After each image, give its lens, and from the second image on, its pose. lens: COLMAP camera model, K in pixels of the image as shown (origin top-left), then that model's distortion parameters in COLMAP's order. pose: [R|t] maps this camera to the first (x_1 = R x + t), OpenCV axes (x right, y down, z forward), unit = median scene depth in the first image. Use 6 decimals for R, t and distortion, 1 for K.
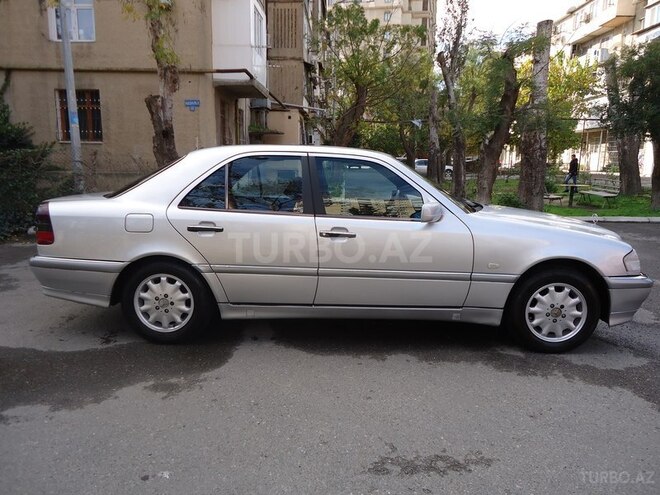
lens RADIAL K [[491.7, 0, 329.0], [0, 491.7, 252.2], [0, 0, 1]] dist [-0.004742, 0.004684]
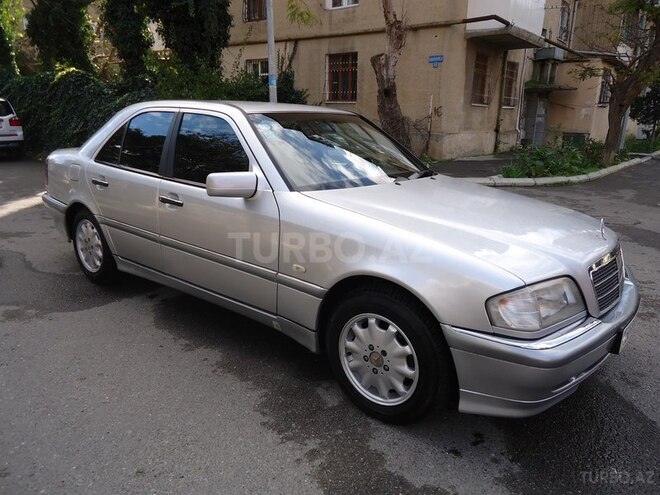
lens RADIAL K [[491.0, 0, 330.0], [0, 491.0, 247.5], [0, 0, 1]] dist [0.003094, -0.000729]
pose [[0.782068, 0.165129, -0.600918, 0.232057], [-0.124233, 0.986212, 0.109322, -0.024897], [0.610685, -0.010843, 0.791799, 0.136784]]
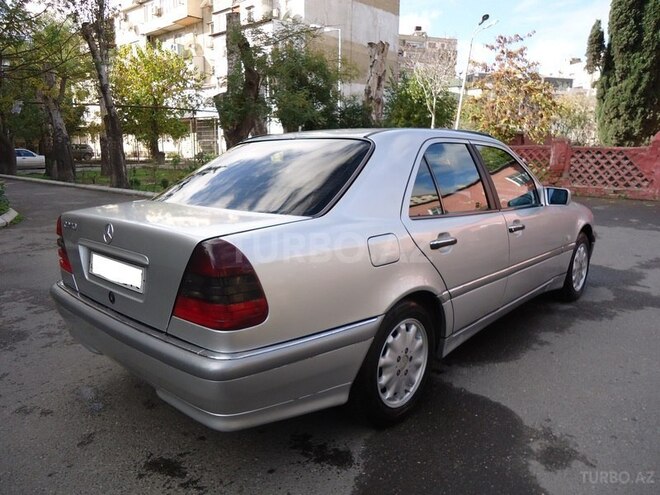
lens RADIAL K [[491.0, 0, 330.0], [0, 491.0, 247.5], [0, 0, 1]] dist [0.003094, -0.000729]
pose [[0.652084, -0.156295, 0.741861, -0.267068], [0.146728, 0.986036, 0.078766, -0.036393], [-0.743812, 0.057490, 0.665911, 0.188112]]
